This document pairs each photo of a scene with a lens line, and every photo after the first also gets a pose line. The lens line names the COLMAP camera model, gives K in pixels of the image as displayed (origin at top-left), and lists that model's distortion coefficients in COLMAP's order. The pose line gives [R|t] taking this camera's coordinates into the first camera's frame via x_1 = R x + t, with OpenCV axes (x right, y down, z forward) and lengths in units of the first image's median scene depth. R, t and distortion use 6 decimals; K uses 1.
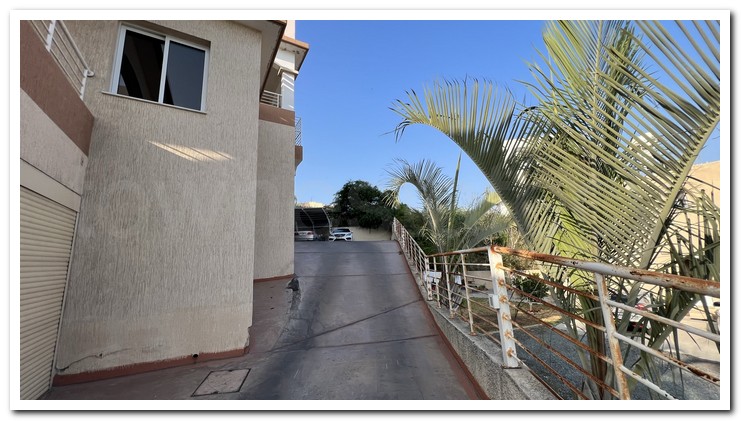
lens RADIAL K [[280.9, 0, 368.8], [0, 280.9, 210.2], [0, 0, 1]] dist [-0.000960, 0.000174]
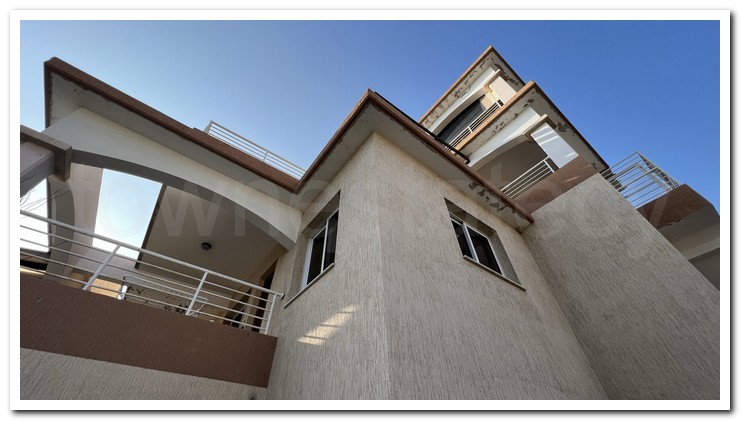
lens RADIAL K [[280.9, 0, 368.8], [0, 280.9, 210.2], [0, 0, 1]] dist [-0.000960, 0.000174]
pose [[0.129637, -0.680268, -0.721408, 0.030442], [0.203124, 0.730337, -0.652187, 0.031411], [0.970533, -0.061988, 0.232857, 0.915500]]
